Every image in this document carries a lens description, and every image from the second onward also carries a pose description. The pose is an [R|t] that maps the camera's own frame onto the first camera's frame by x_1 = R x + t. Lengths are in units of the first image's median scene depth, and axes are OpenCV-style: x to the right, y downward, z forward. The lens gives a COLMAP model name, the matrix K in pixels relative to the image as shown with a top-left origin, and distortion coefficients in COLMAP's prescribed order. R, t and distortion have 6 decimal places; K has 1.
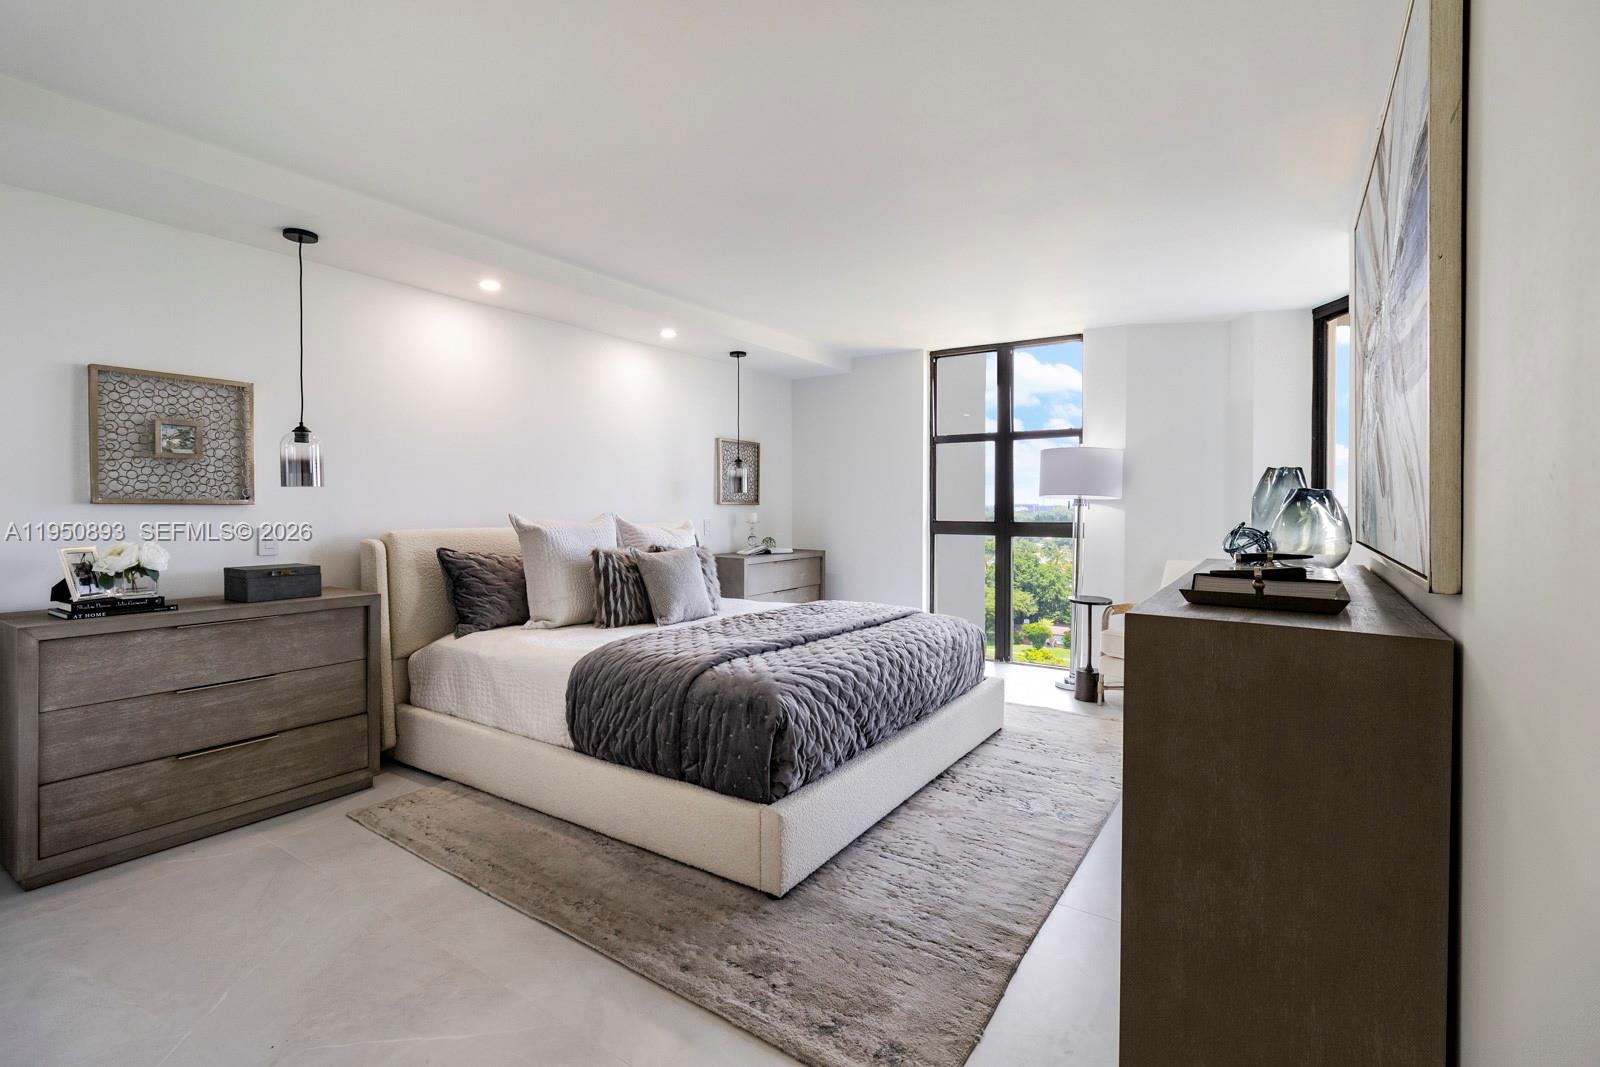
lens RADIAL K [[737.0, 0, 794.1], [0, 737.0, 510.0], [0, 0, 1]] dist [0.002749, 0.000548]
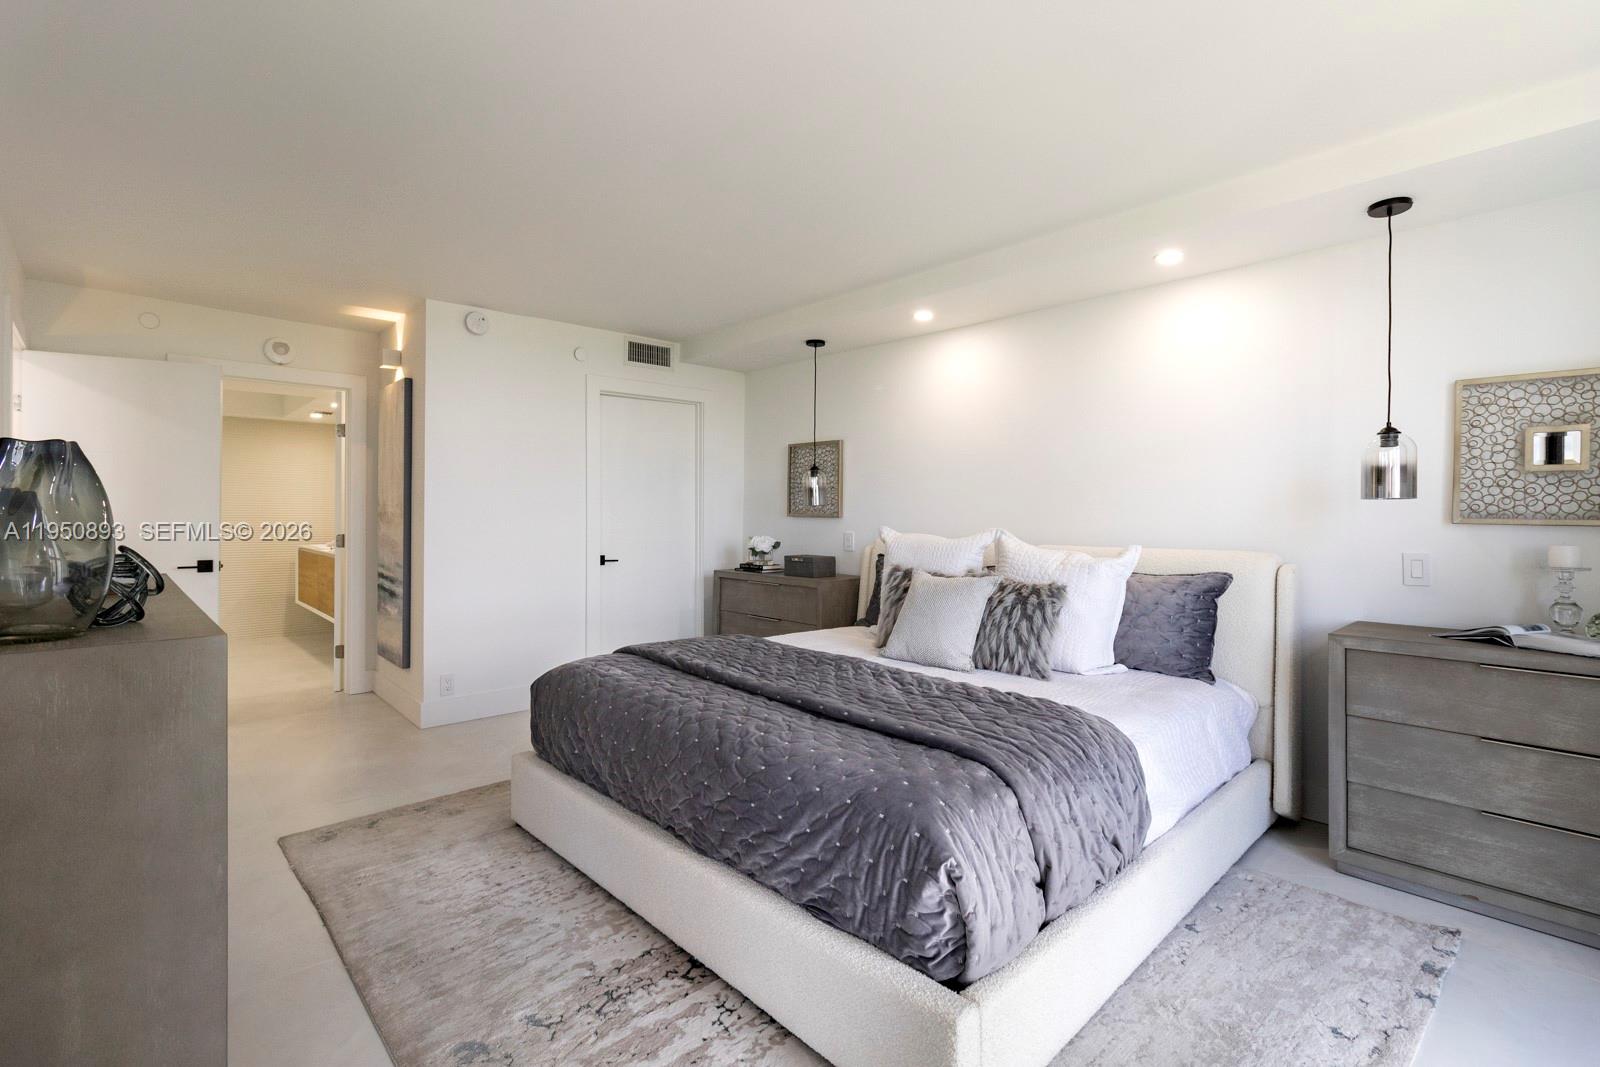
lens RADIAL K [[737.0, 0, 794.1], [0, 737.0, 510.0], [0, 0, 1]] dist [0.002749, 0.000548]
pose [[-0.227068, -0.006157, -0.973859, 0.758426], [-0.011163, 0.999931, -0.003719, -0.014090], [0.973815, 0.010027, -0.227121, 1.183073]]
